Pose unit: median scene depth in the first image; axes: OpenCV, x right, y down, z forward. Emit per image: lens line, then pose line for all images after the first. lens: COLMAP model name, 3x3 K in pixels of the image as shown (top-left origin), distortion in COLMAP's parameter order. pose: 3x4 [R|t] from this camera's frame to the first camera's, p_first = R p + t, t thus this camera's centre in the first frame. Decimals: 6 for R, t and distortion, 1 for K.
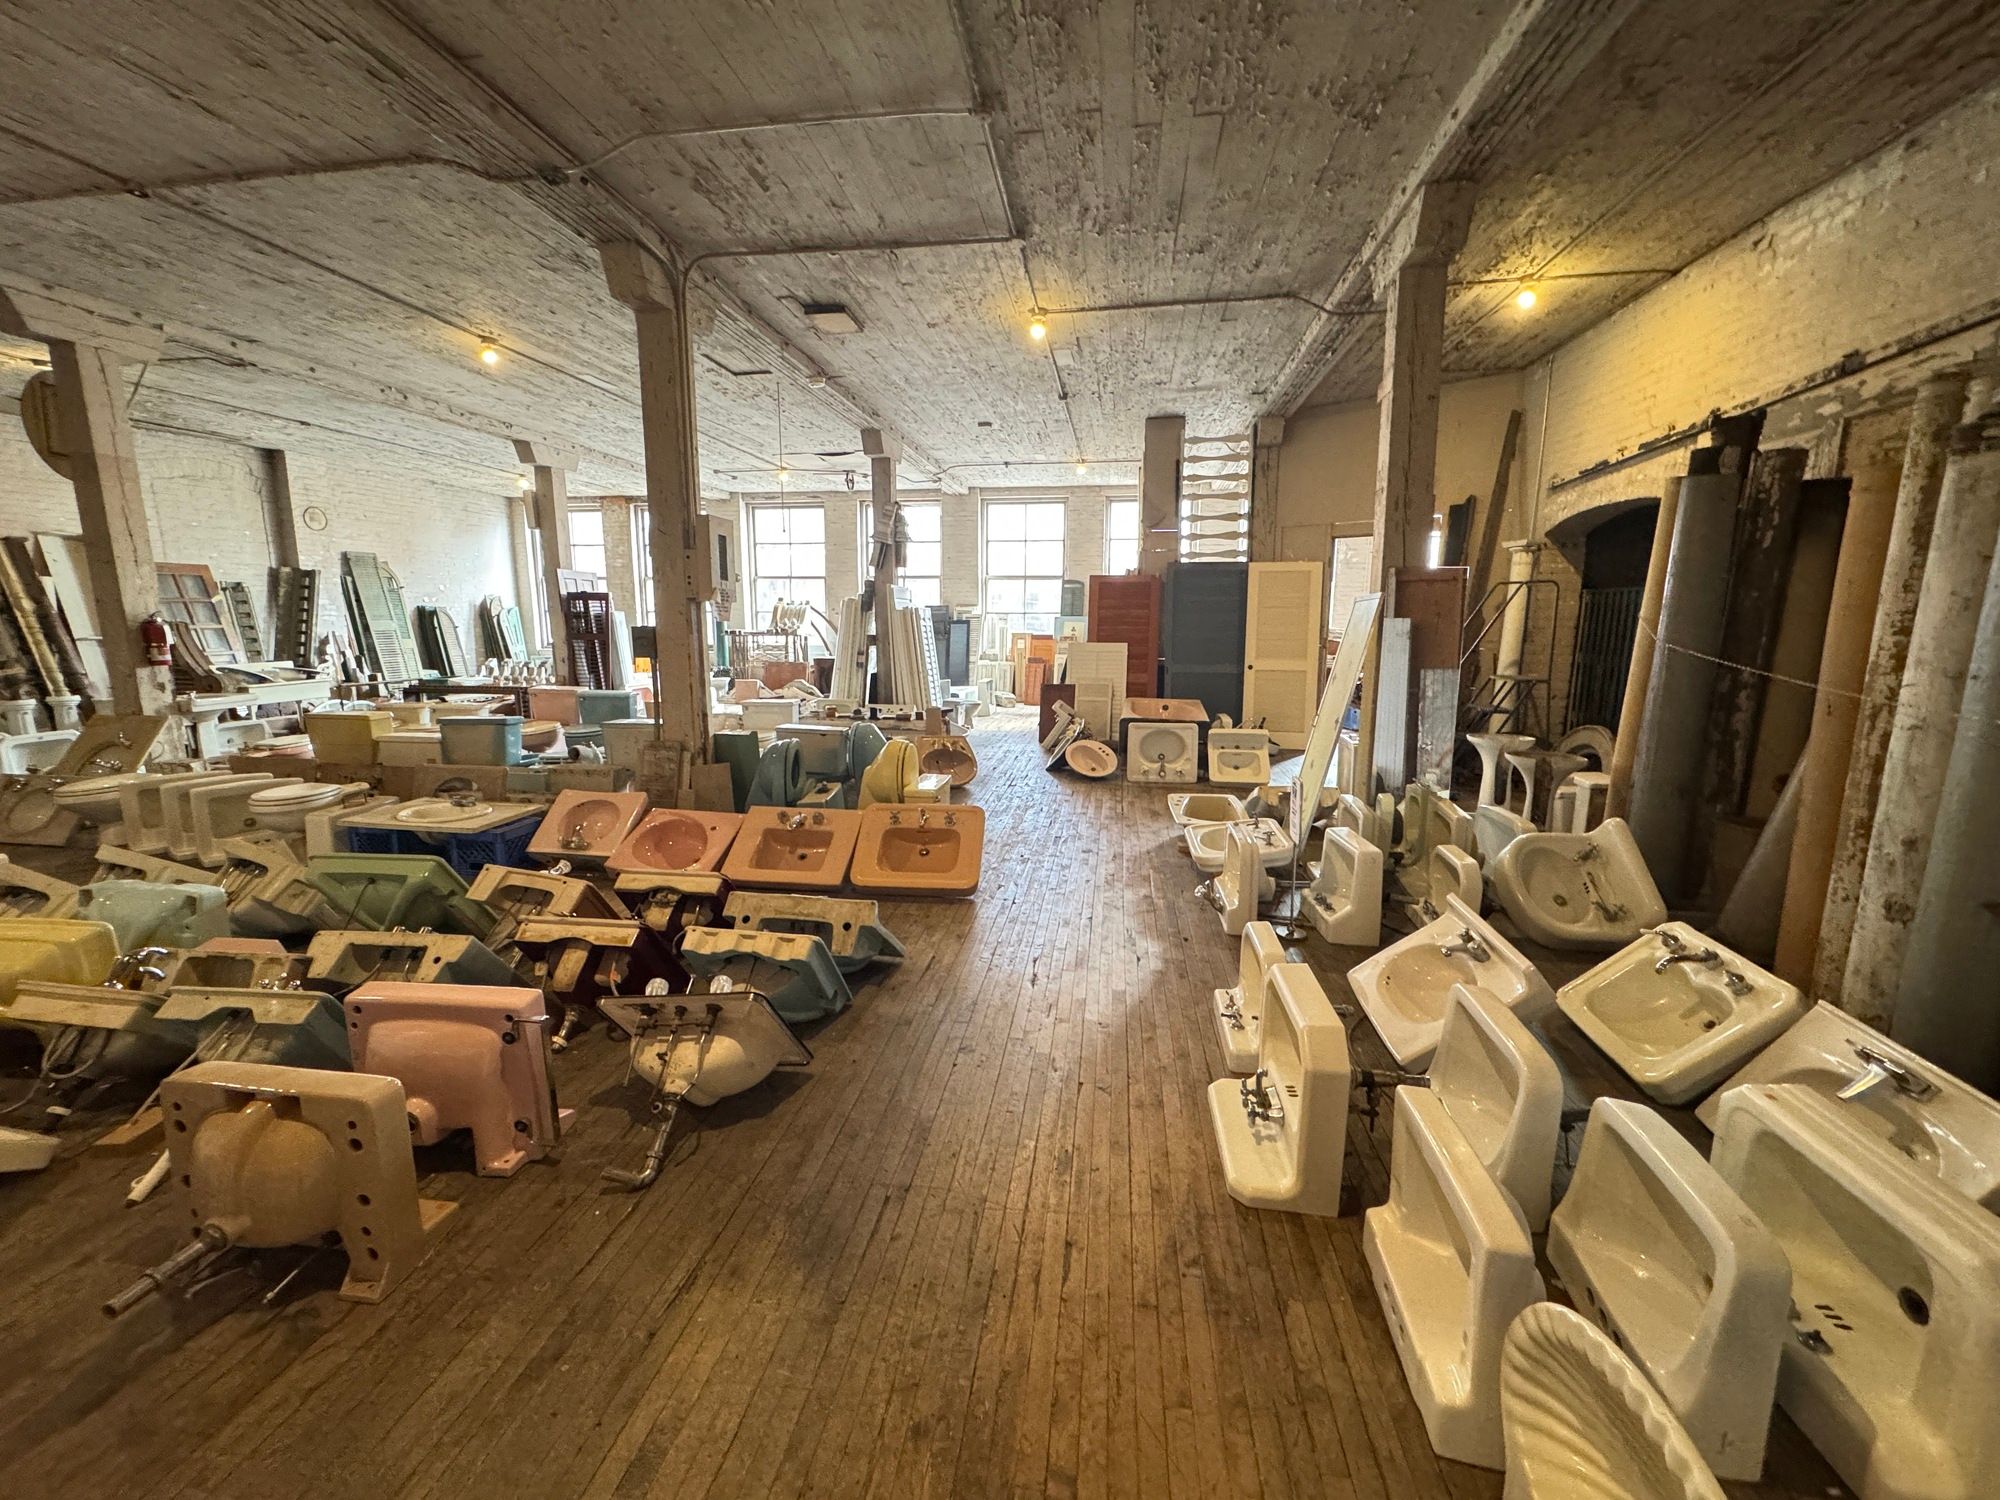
lens RADIAL K [[796.4, 0, 1000.8], [0, 796.4, 744.8], [0, 0, 1]] dist [0.000406, 0.000092]
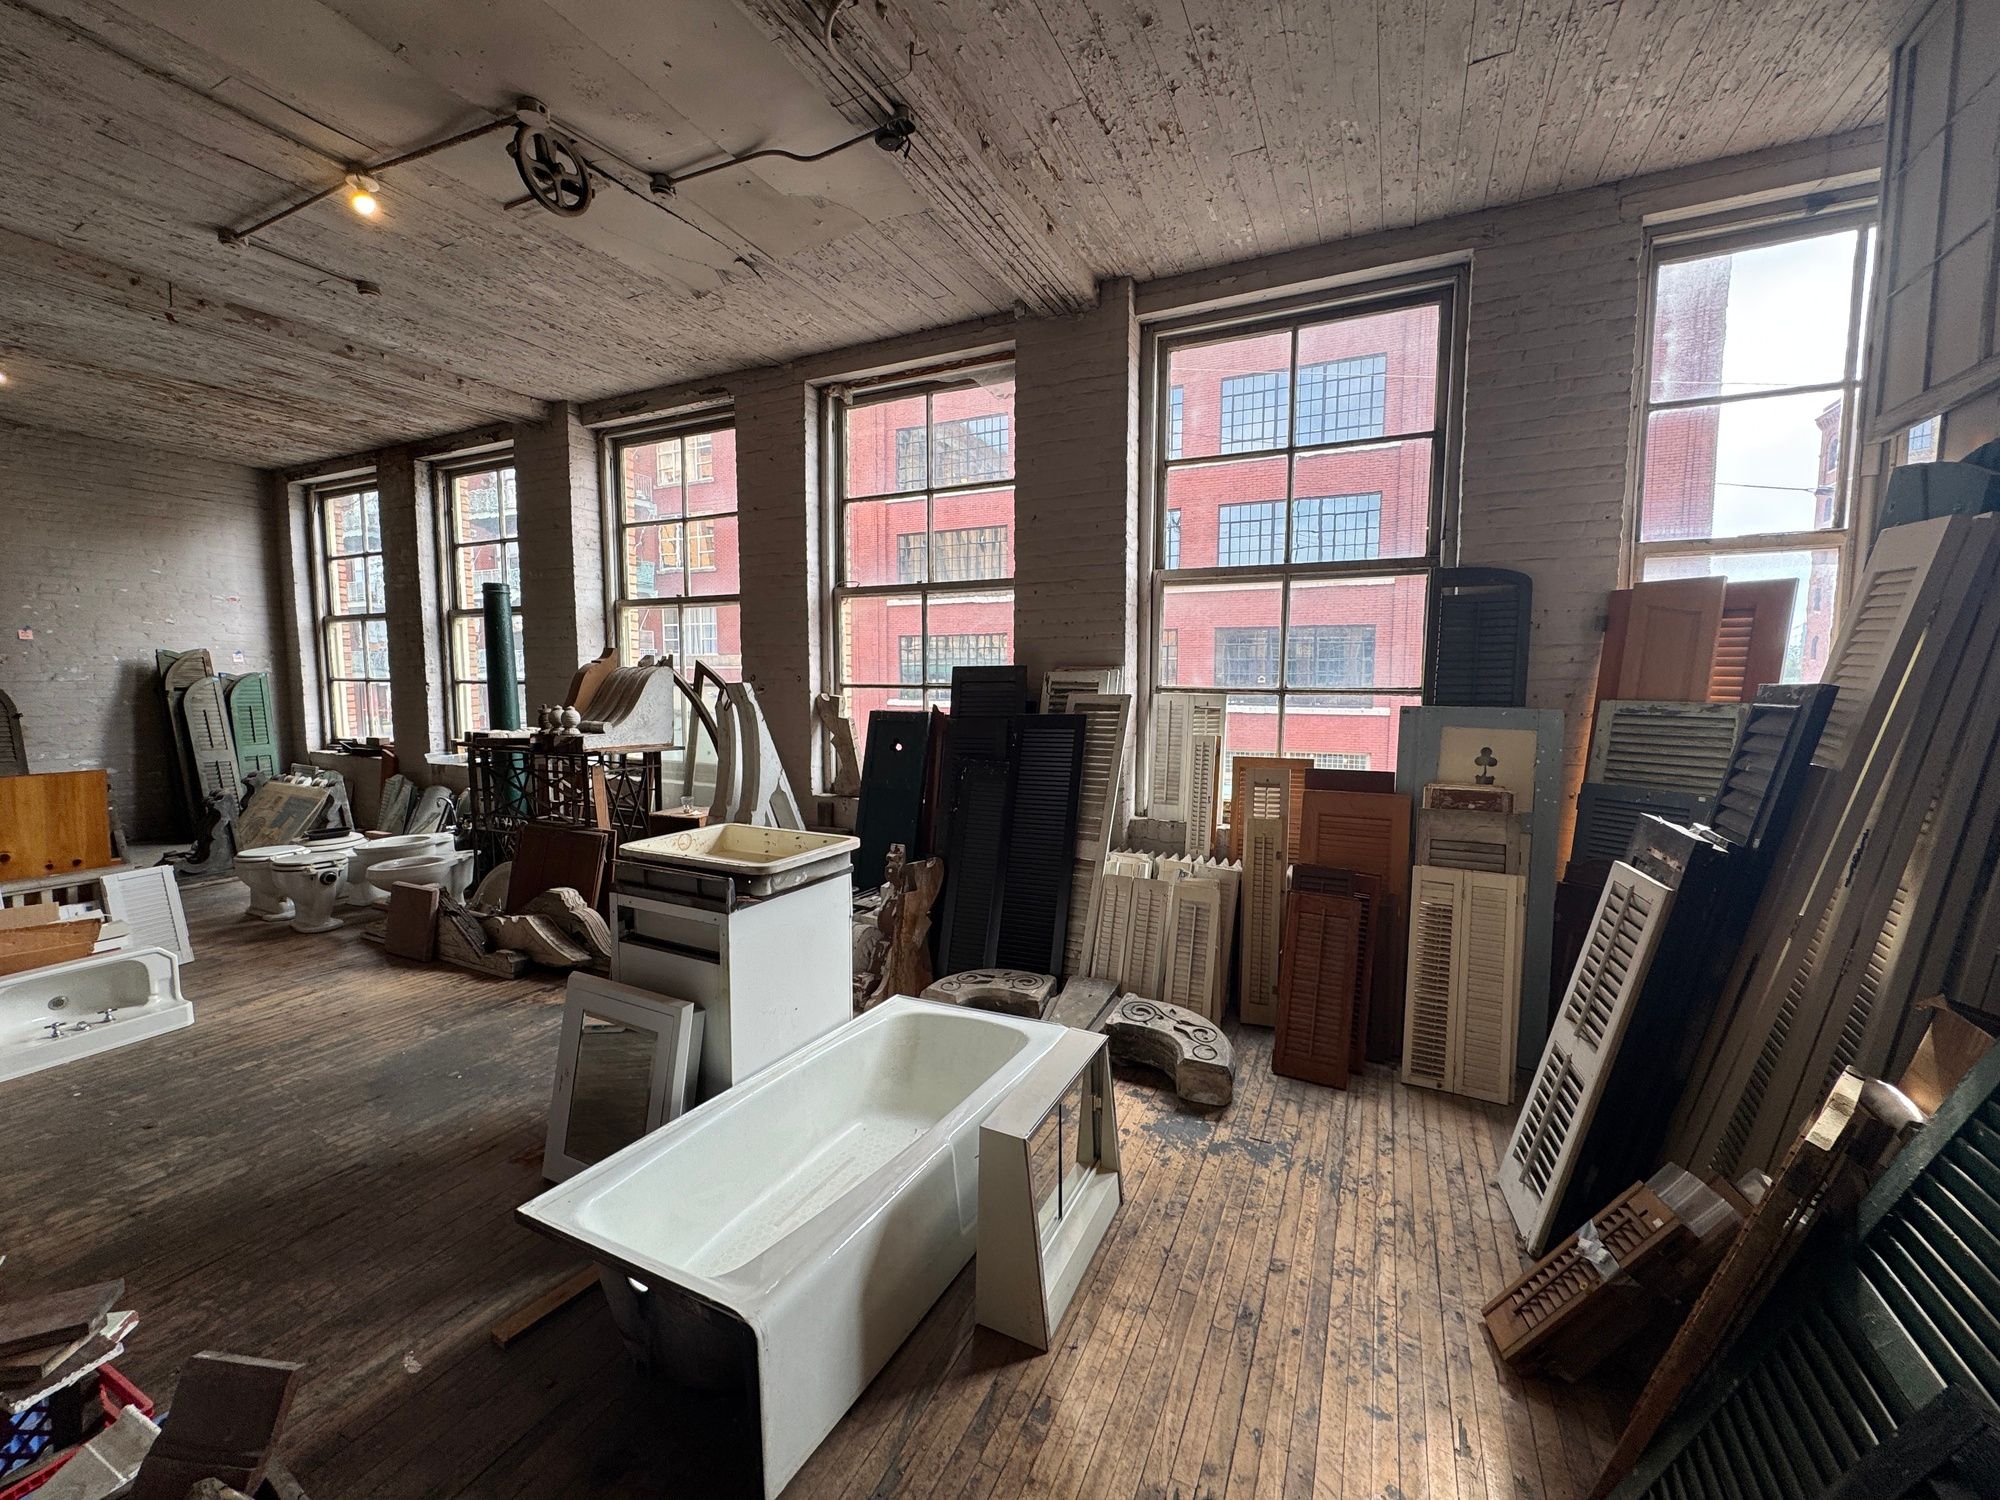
lens RADIAL K [[796.4, 0, 1000.8], [0, 796.4, 744.8], [0, 0, 1]] dist [0.000406, 0.000092]
pose [[0.951868, 0.029251, -0.305110, 0.021421], [-0.054165, 0.995822, -0.073513, -0.119725], [0.301685, 0.086501, 0.949476, 0.696693]]
